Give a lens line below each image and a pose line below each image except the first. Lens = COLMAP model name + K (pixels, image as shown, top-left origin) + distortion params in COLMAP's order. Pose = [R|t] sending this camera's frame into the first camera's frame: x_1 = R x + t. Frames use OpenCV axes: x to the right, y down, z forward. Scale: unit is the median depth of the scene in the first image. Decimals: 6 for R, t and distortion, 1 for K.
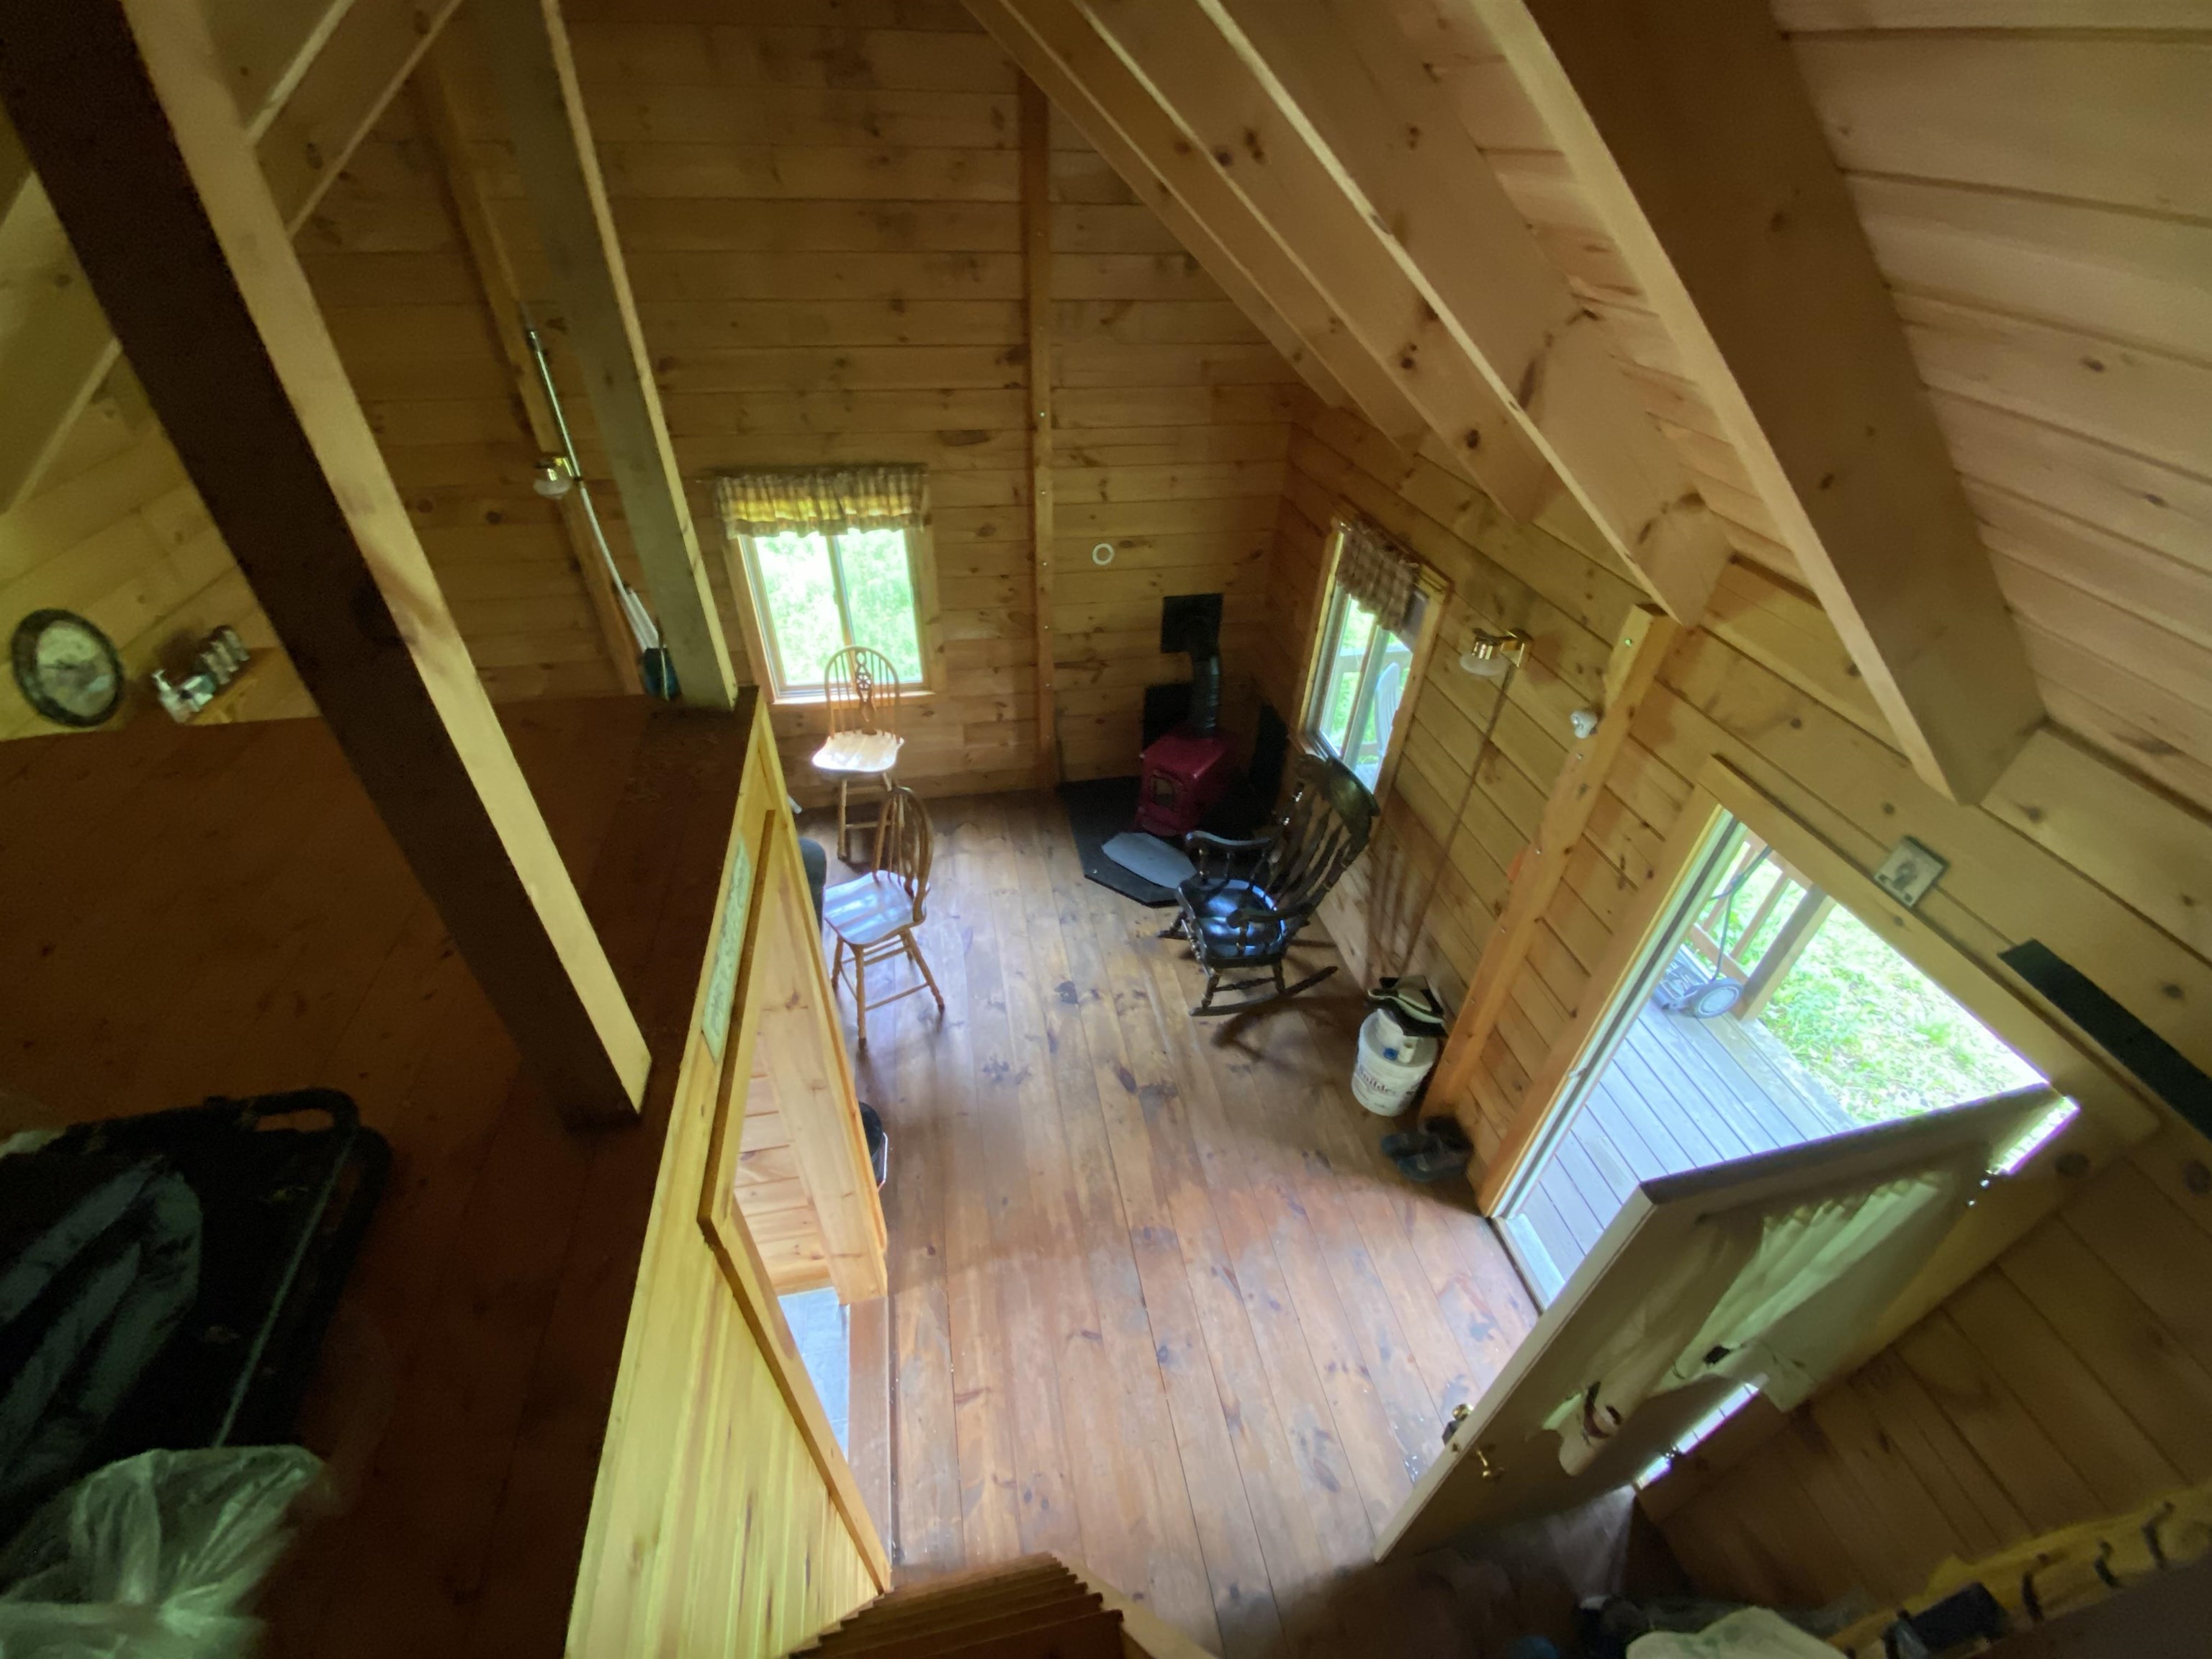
lens RADIAL K [[892.8, 0, 1102.4], [0, 892.8, 842.9], [0, 0, 1]] dist [0.013596, -0.016759]
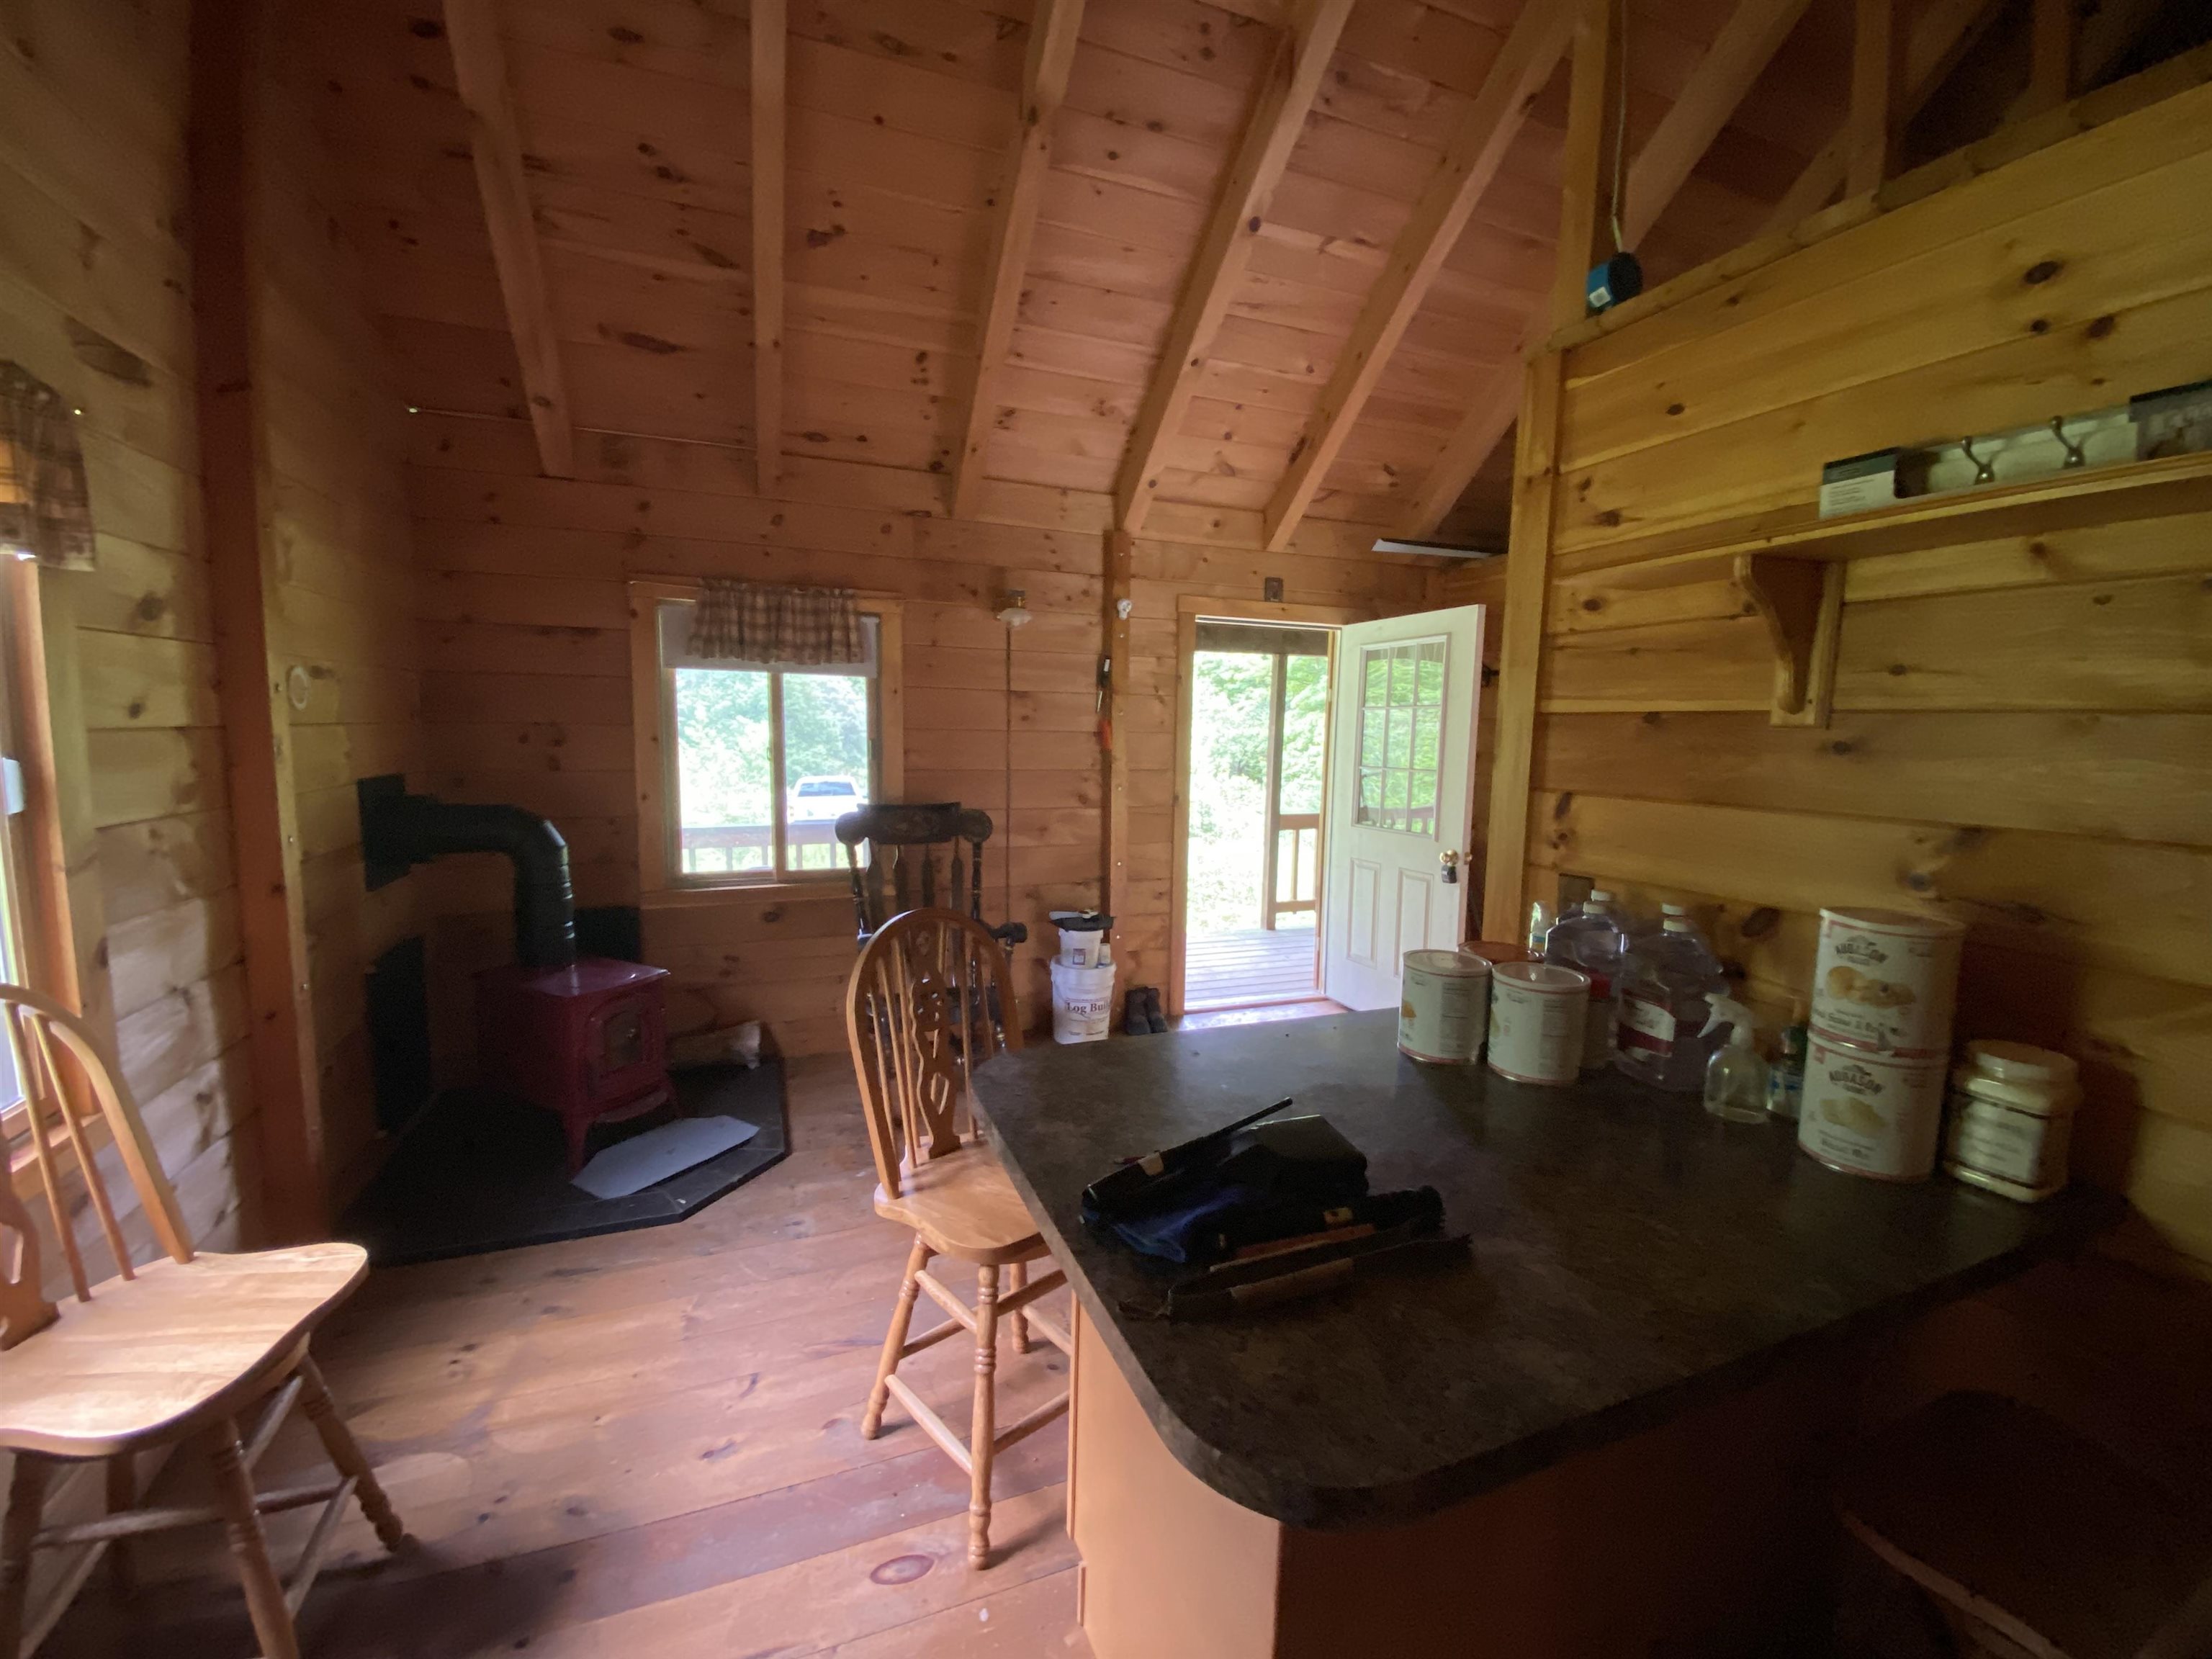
lens RADIAL K [[892.8, 0, 1111.3], [0, 892.8, 834.6], [0, 0, 1]] dist [0.013596, -0.016759]
pose [[-0.184201, -0.150633, 0.971277, -0.655824], [0.593077, 0.770982, 0.232046, -0.128635], [-0.783792, 0.618786, -0.052679, 0.838732]]
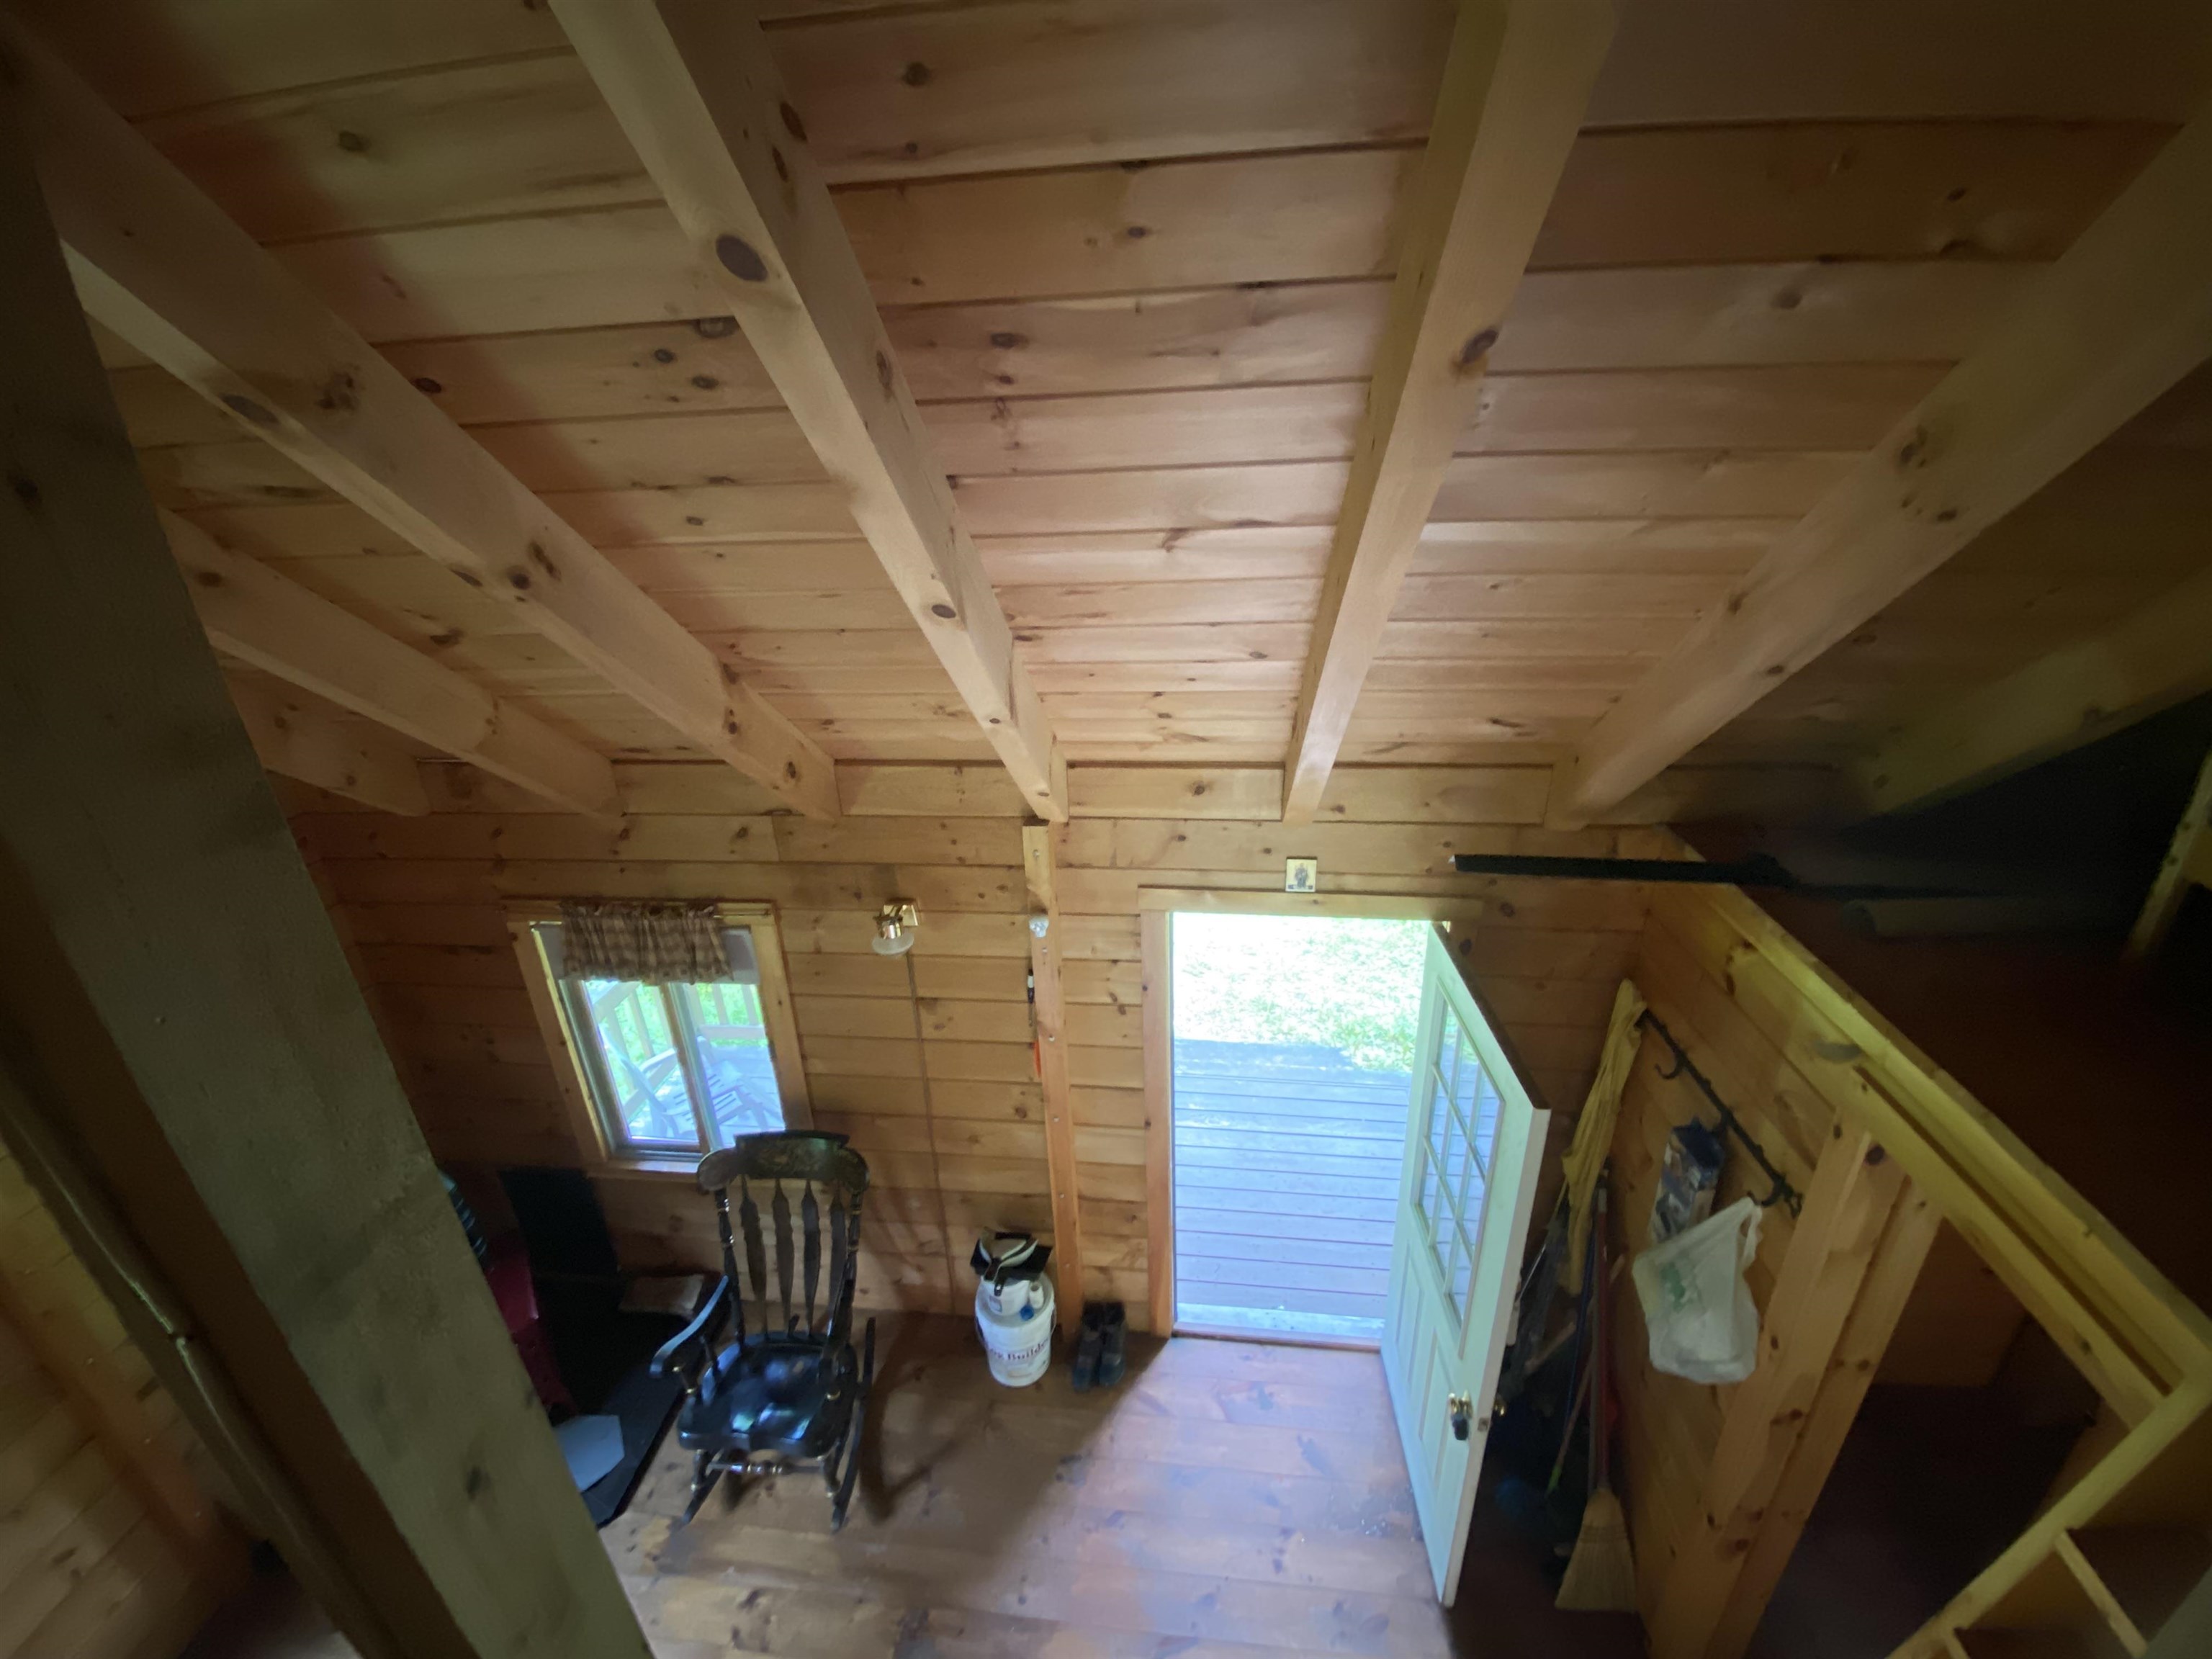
lens RADIAL K [[892.8, 0, 1107.4], [0, 892.8, 825.9], [0, 0, 1]] dist [0.013596, -0.016759]
pose [[0.293456, -0.404849, 0.866014, -0.235932], [0.627759, 0.764818, 0.144820, -0.214461], [-0.720974, 0.501150, 0.478588, 0.202783]]
